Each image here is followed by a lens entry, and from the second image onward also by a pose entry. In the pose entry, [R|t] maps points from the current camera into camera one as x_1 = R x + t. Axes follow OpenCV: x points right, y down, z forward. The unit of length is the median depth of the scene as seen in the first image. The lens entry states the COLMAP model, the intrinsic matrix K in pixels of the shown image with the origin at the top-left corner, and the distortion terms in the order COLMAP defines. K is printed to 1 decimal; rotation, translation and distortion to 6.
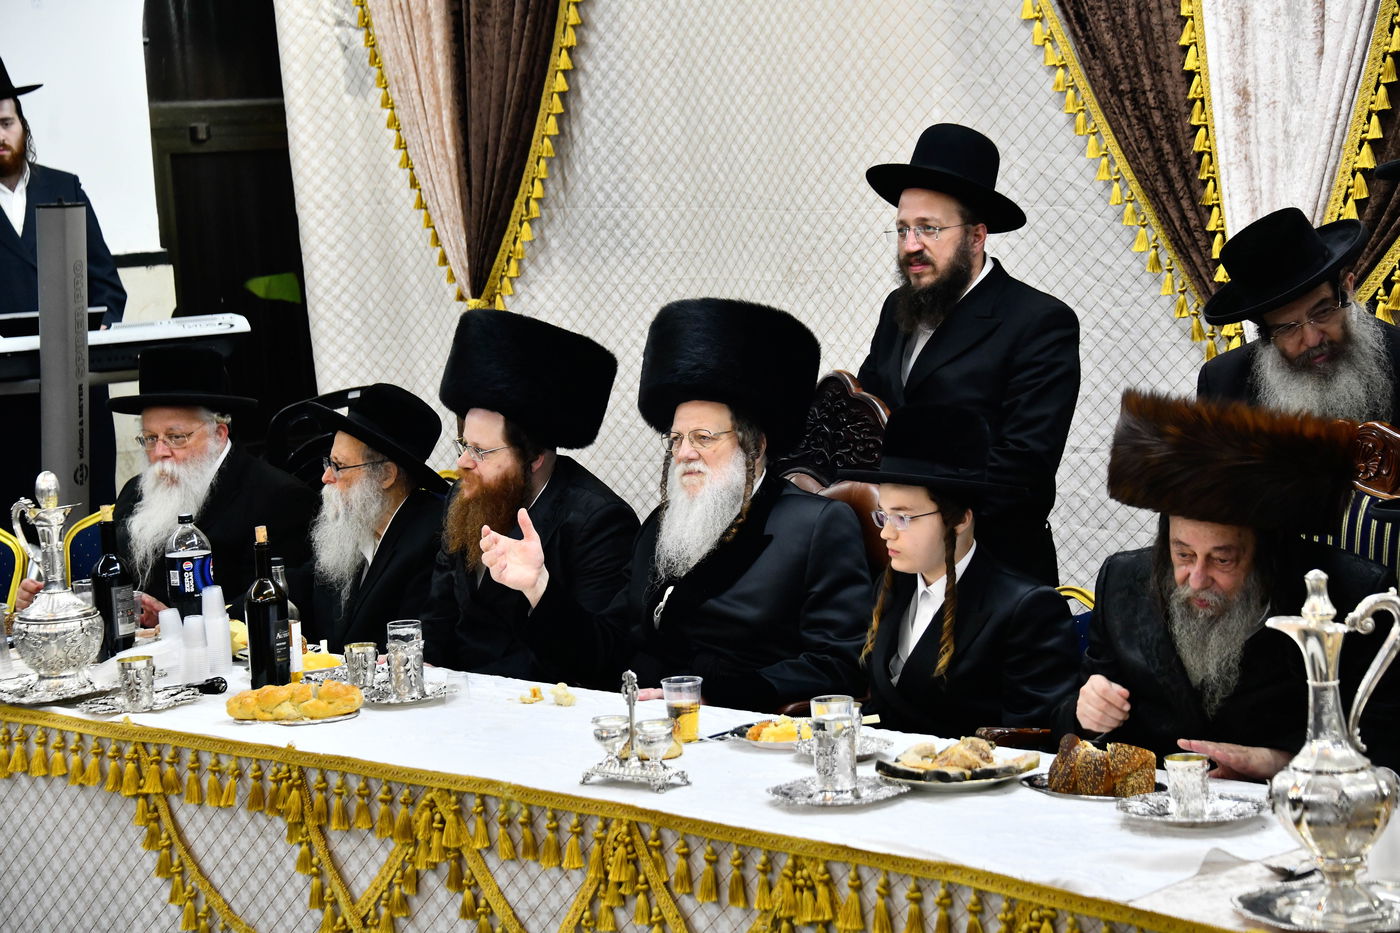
lens RADIAL K [[3735.4, 0, 700.0], [0, 3735.4, 466.5], [0, 0, 1]] dist [-0.030175, 44.486765]
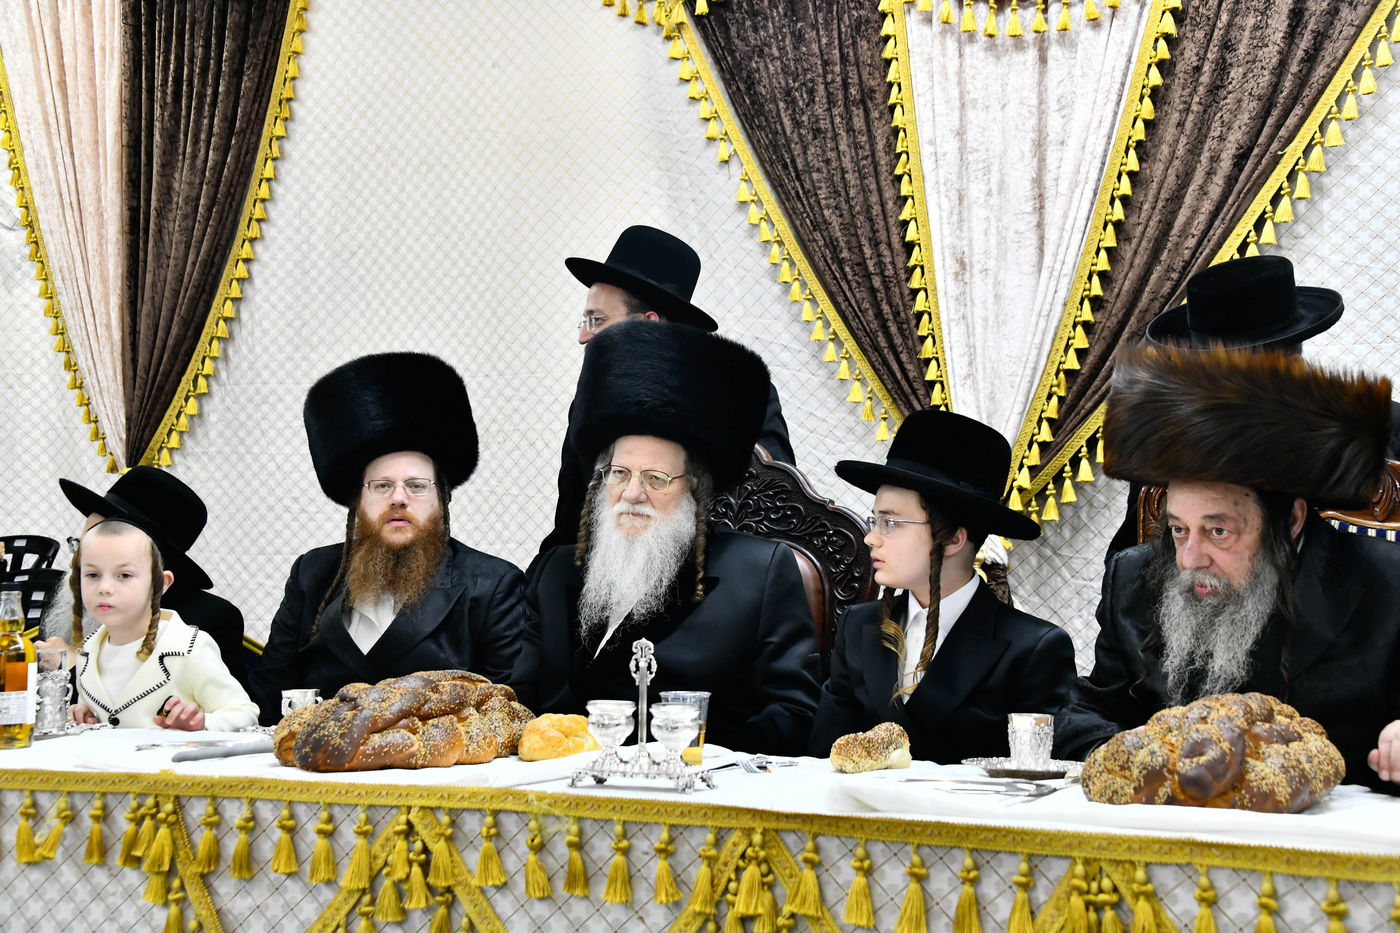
lens RADIAL K [[2039.2, 0, 700.0], [0, 2039.2, 466.5], [0, 0, 1]] dist [0.284747, 0.043169]
pose [[0.939188, 0.077978, 0.334431, -0.125668], [-0.014059, 0.981792, -0.189439, 0.076127], [-0.343114, 0.173217, 0.923184, 0.472357]]
